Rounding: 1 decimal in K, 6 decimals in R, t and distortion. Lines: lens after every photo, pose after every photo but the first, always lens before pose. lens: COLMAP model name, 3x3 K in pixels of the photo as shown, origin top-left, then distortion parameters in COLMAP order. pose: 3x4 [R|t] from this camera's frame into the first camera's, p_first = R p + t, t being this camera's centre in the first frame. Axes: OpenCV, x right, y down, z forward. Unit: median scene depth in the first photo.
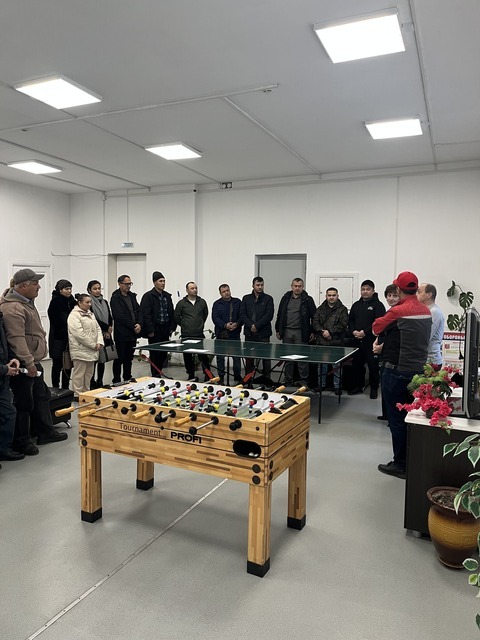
lens RADIAL K [[479.1, 0, 236.7], [0, 479.1, 315.4], [0, 0, 1]] dist [0.047611, -0.074109]
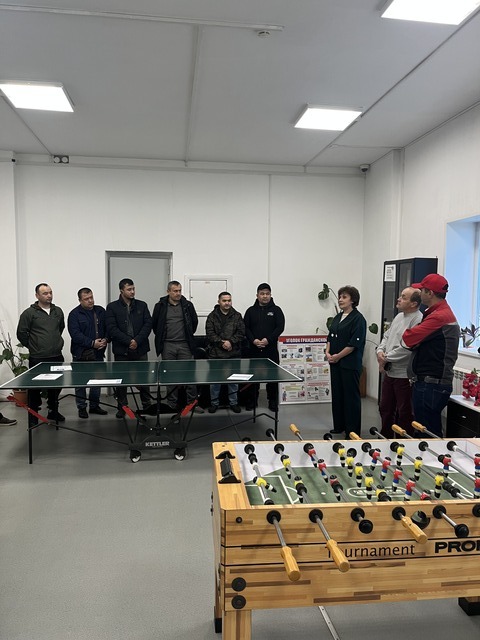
lens RADIAL K [[479.1, 0, 237.9], [0, 479.1, 318.4], [0, 0, 1]] dist [0.047611, -0.074109]
pose [[0.846047, -0.036366, 0.531867, -0.325407], [0.036556, 0.999280, 0.010175, -0.021658], [-0.531854, 0.010835, 0.846767, 0.321559]]
